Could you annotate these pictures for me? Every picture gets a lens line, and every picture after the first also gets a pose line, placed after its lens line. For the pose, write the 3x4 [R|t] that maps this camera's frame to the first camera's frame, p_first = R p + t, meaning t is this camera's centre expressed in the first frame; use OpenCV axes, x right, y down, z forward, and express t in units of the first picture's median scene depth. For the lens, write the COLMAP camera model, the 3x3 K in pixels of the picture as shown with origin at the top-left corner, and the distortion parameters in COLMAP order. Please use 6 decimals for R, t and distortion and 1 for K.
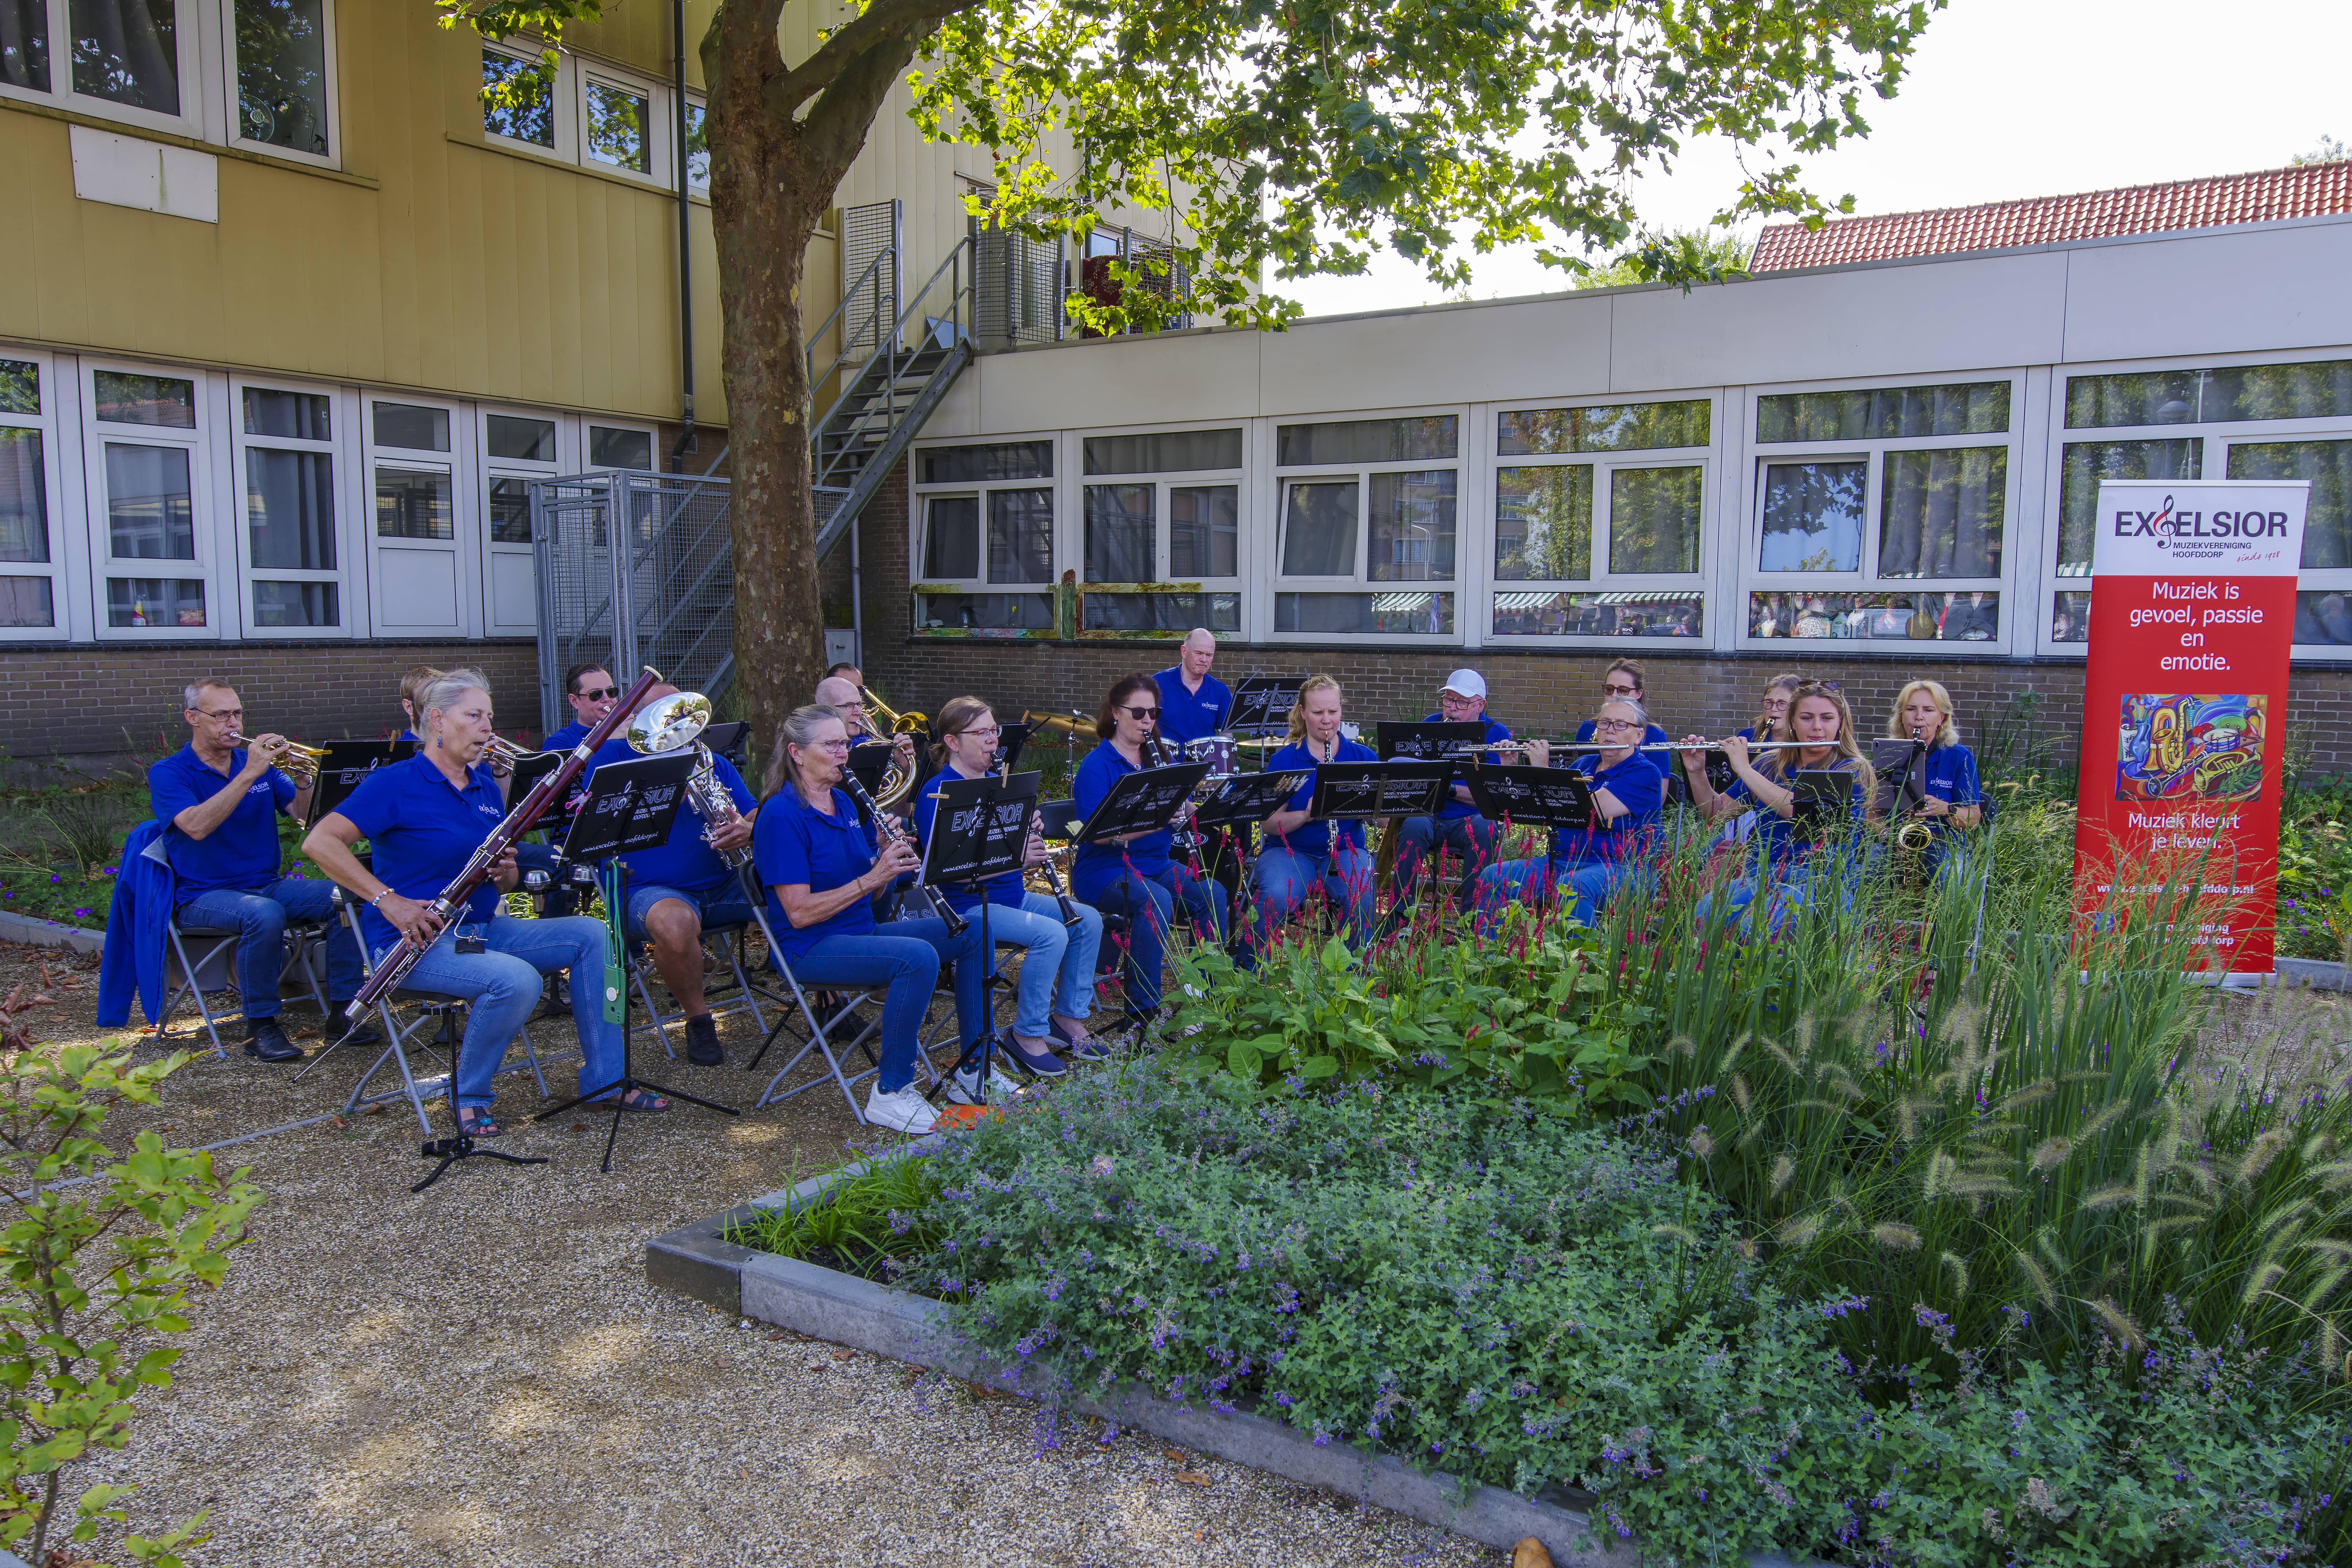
lens RADIAL K [[1683.6, 0, 1176.0], [0, 1683.6, 784.0], [0, 0, 1]] dist [-0.040071, 0.001661]
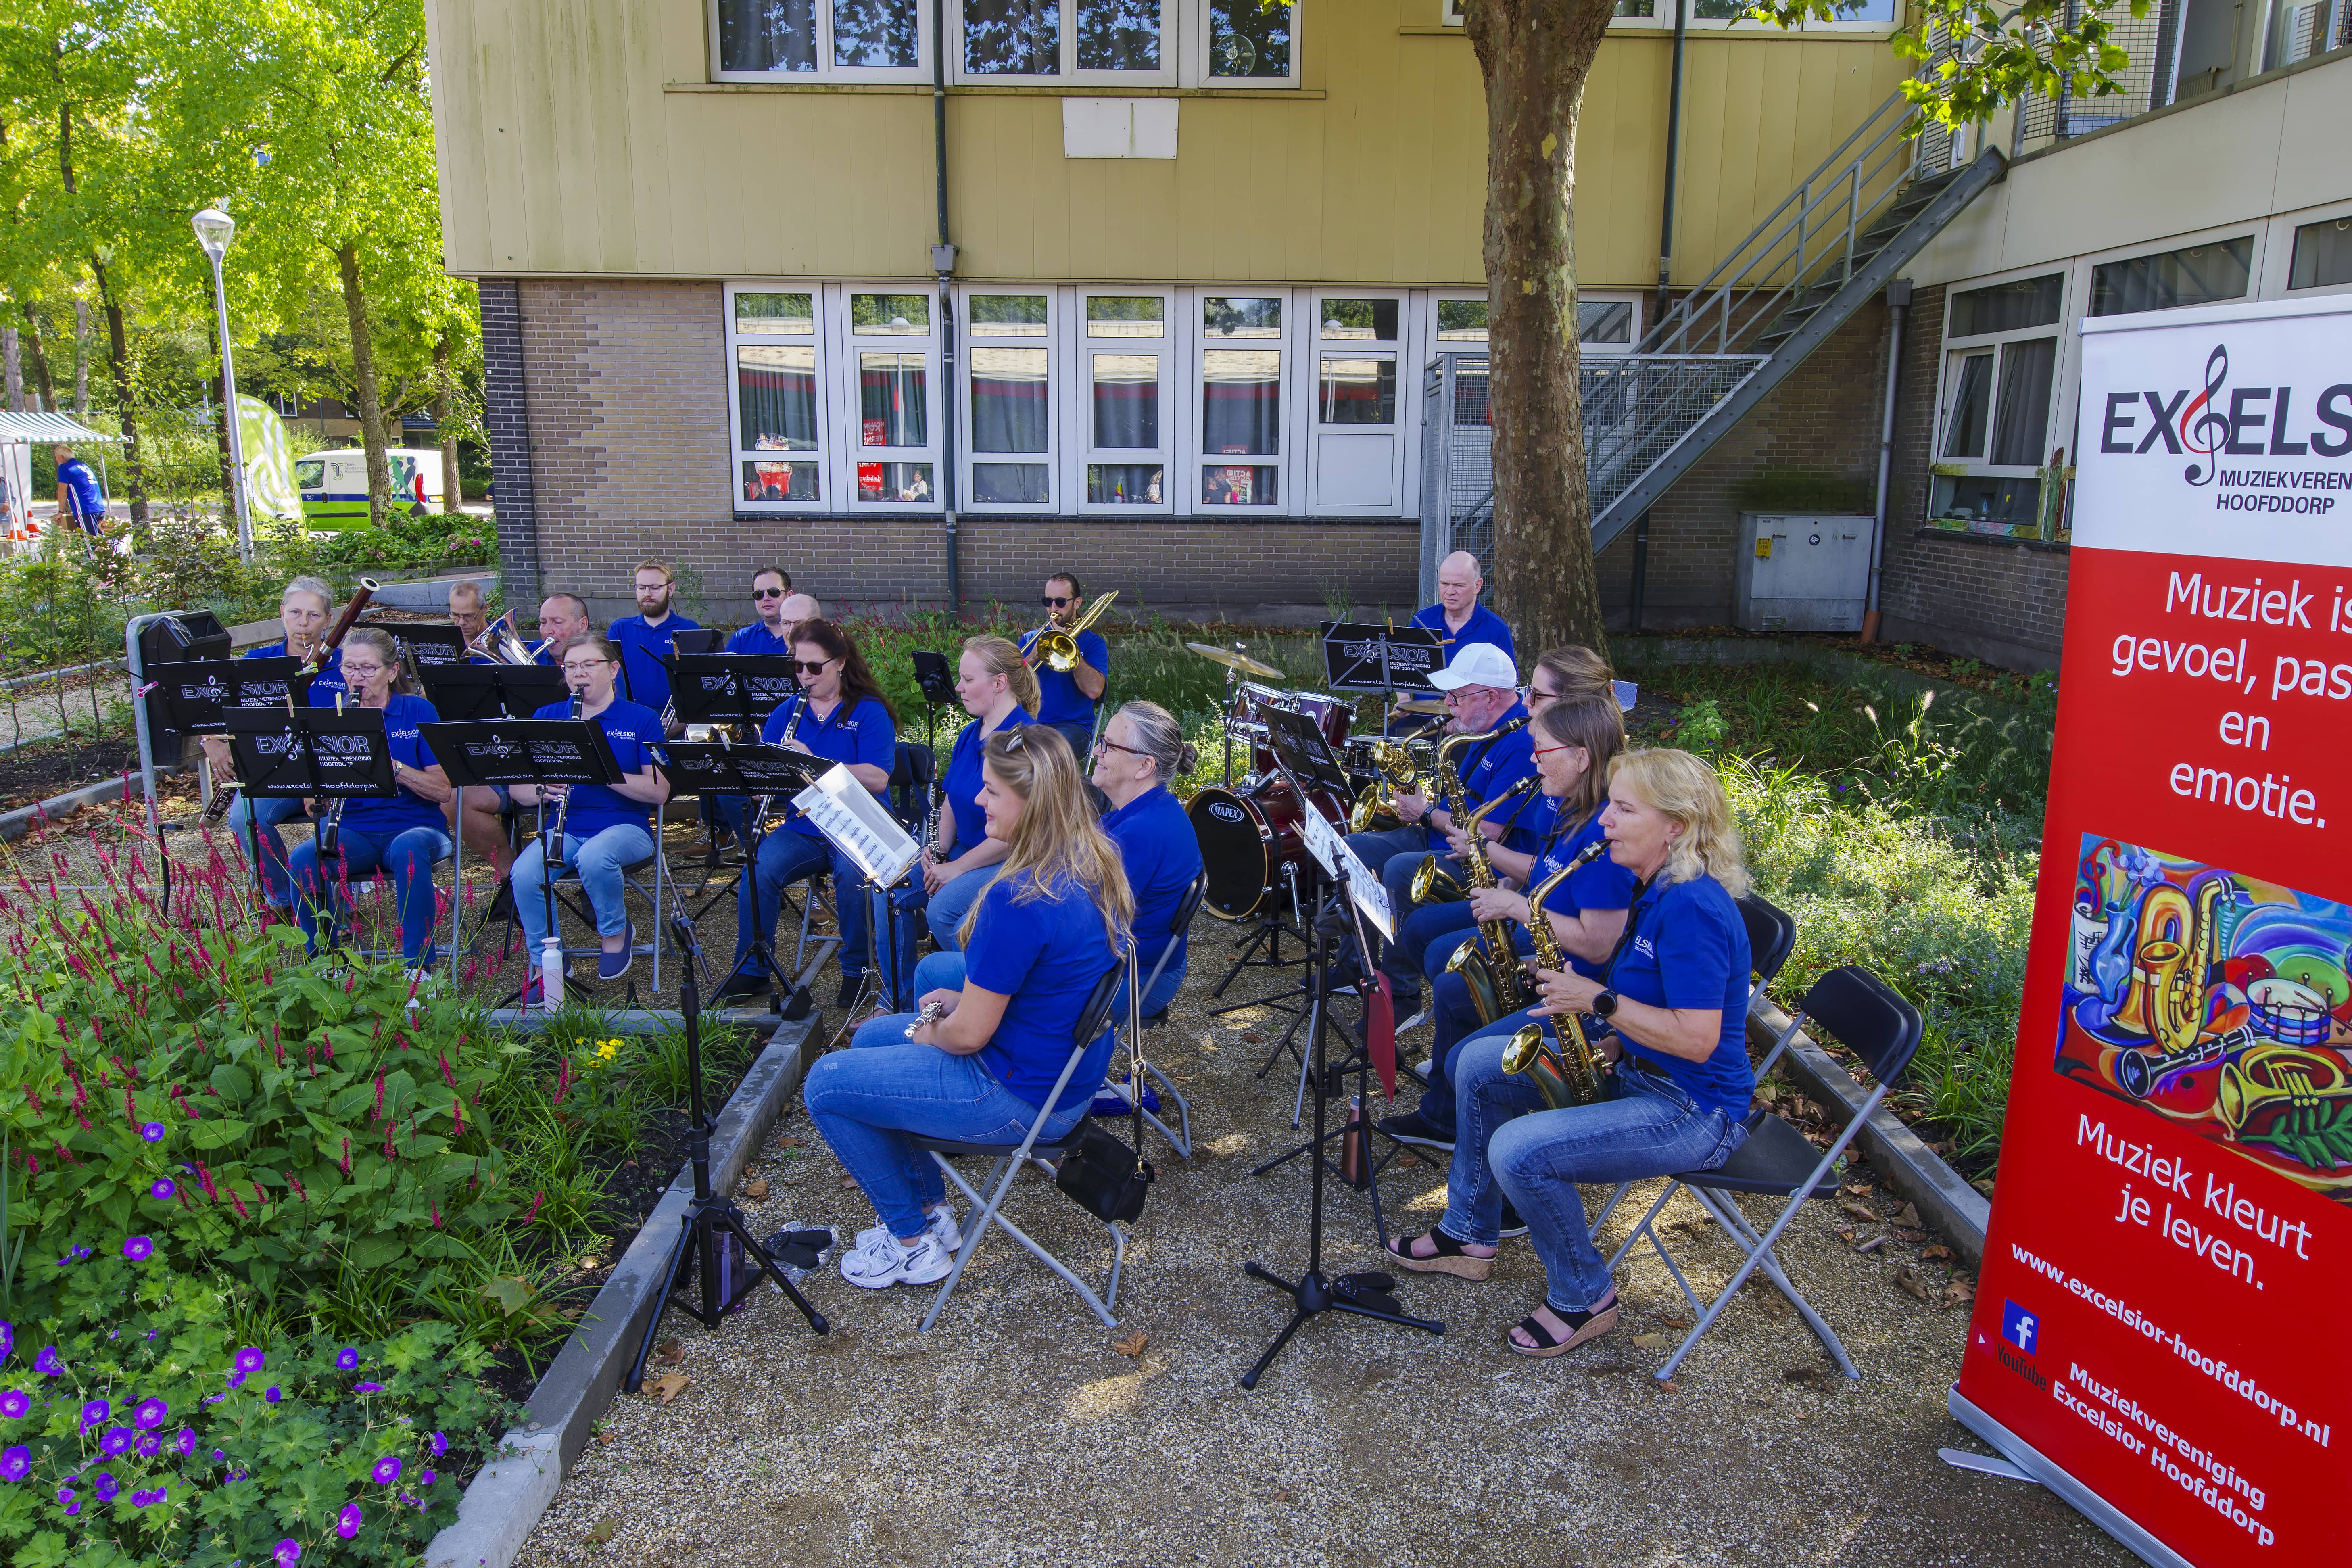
lens RADIAL K [[1634.1, 0, 1179.6], [0, 1634.1, 815.3], [0, 0, 1]] dist [0.008175, -0.005828]
pose [[0.543956, 0.181224, -0.819310, 0.465183], [-0.087917, 0.983334, 0.159135, -0.062237], [0.834495, -0.014531, 0.550823, 0.344777]]
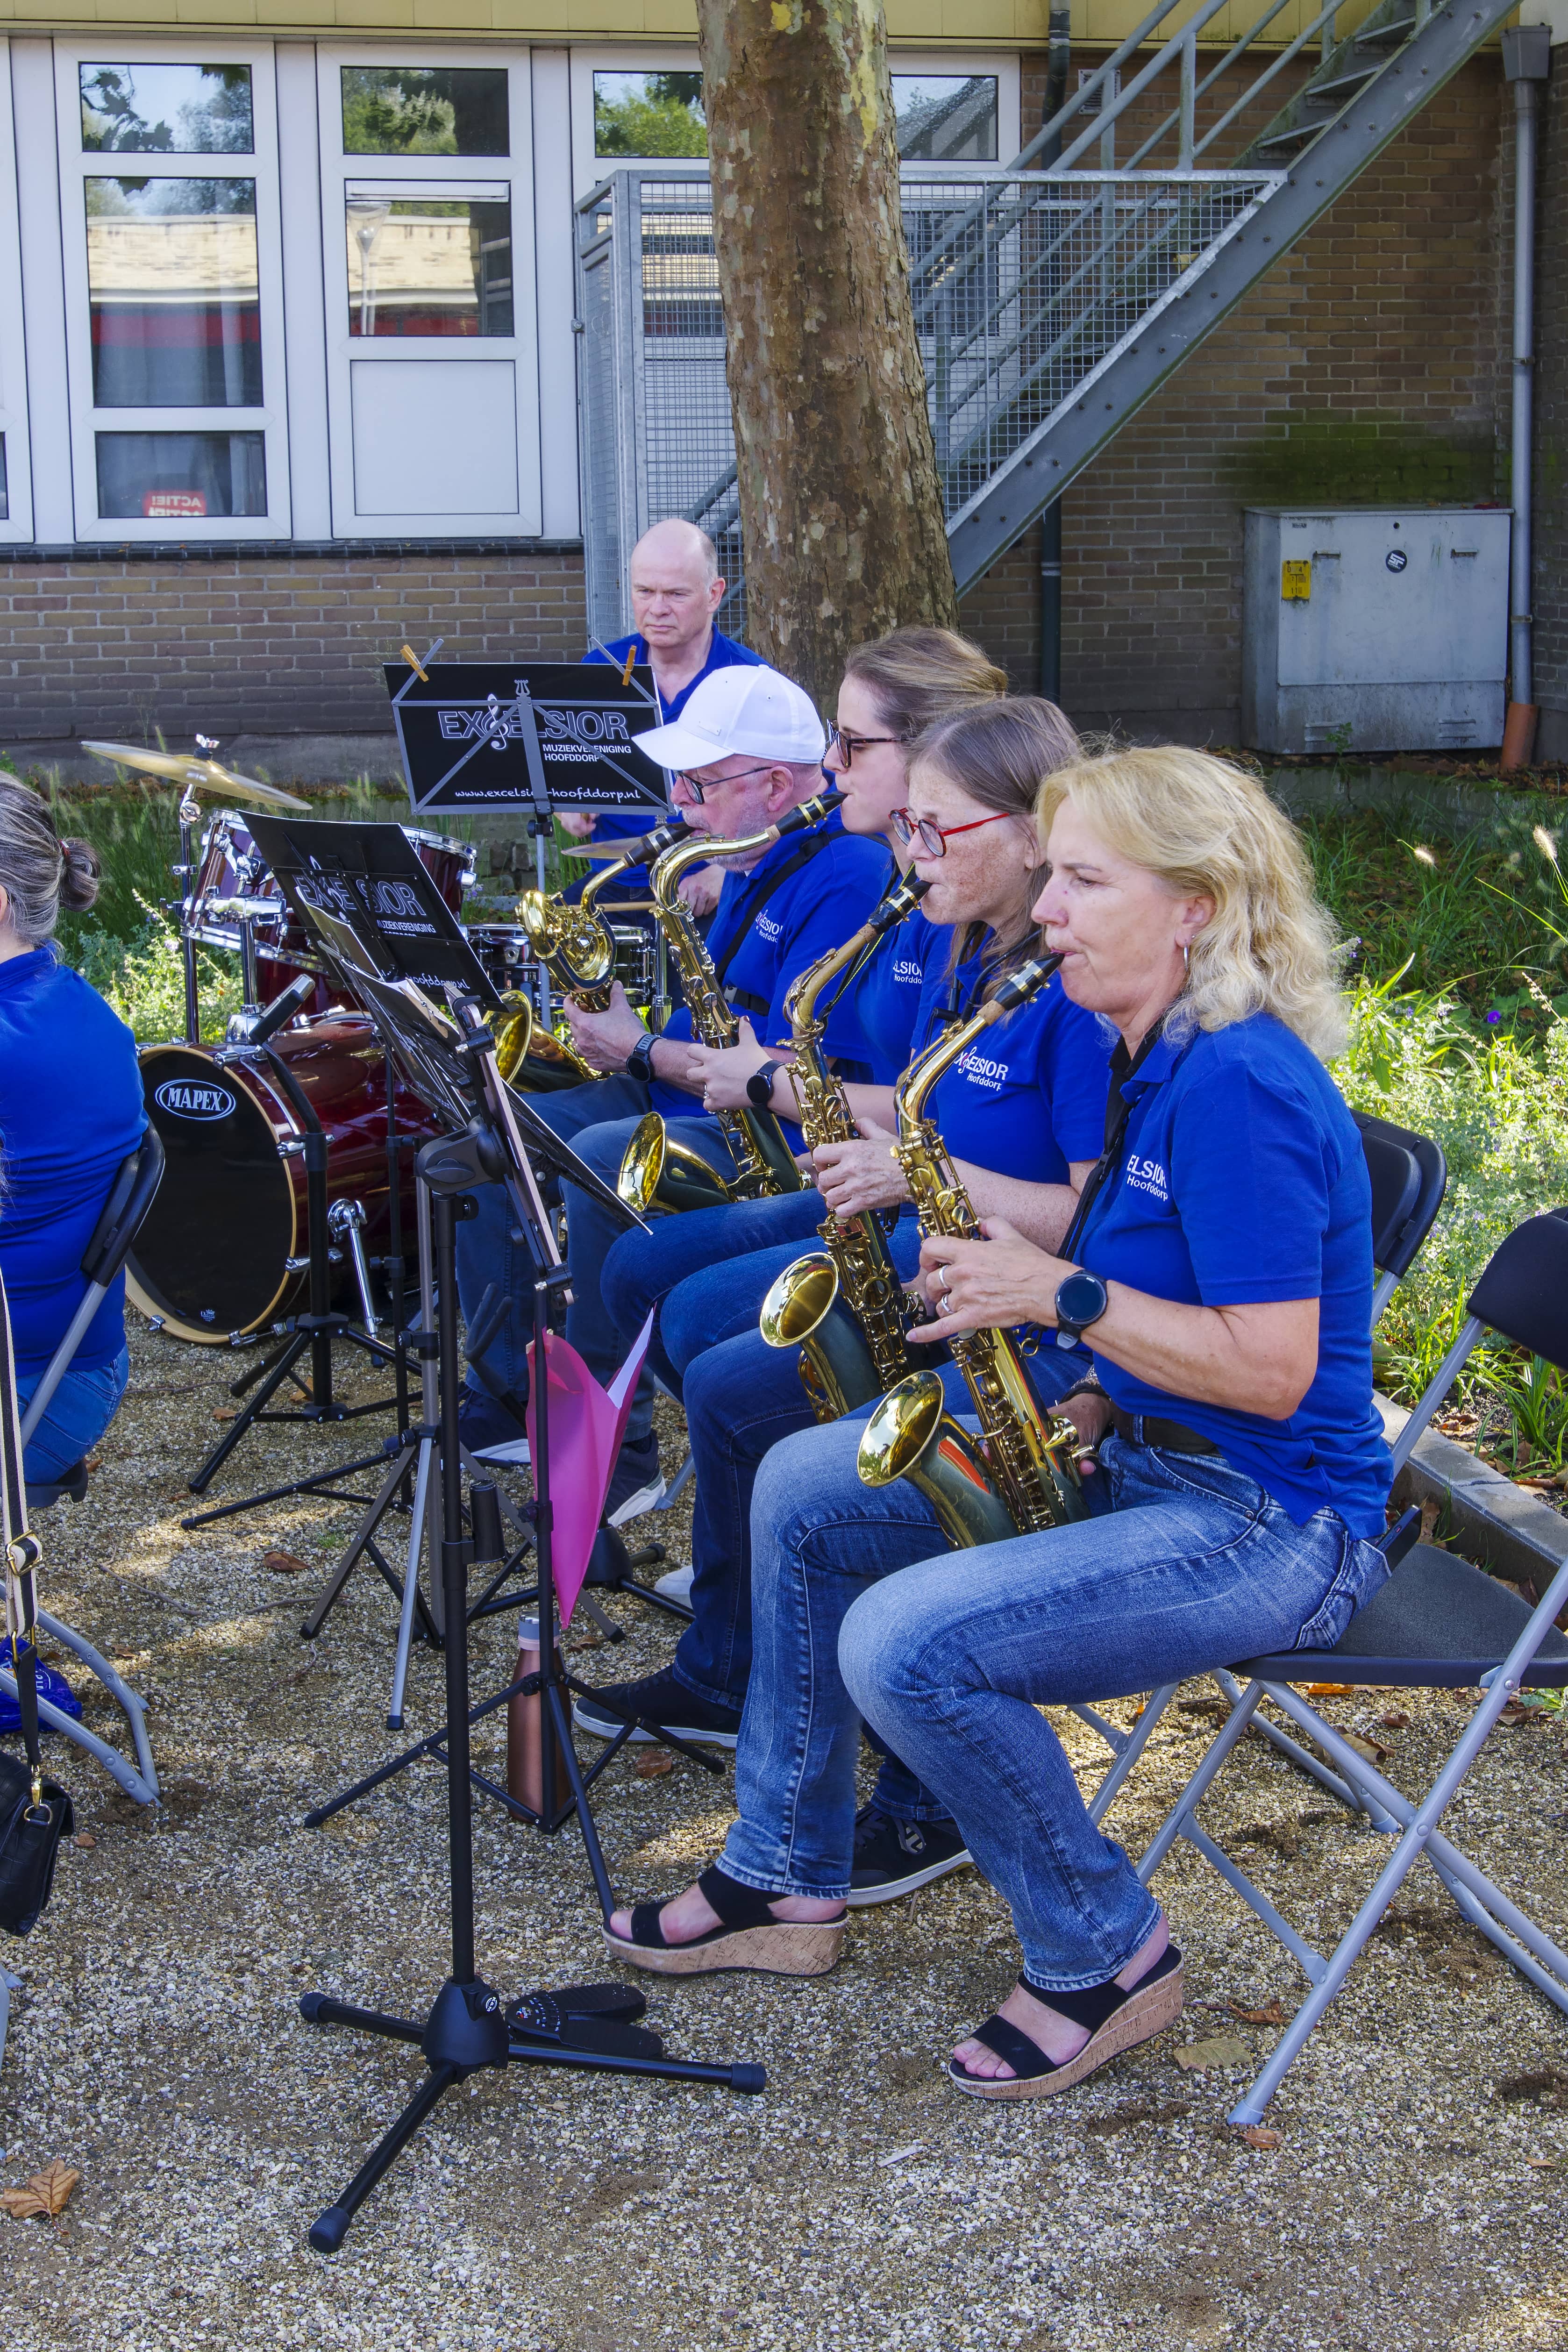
lens RADIAL K [[3568.2, 0, 780.9], [0, 3568.2, 1133.6], [0, 0, 1]] dist [0.024635, 0.044382]
pose [[0.700893, 0.113564, -0.704168, 0.458389], [-0.057259, 0.993016, 0.103155, -0.029642], [0.710965, -0.031981, 0.702500, 0.349622]]
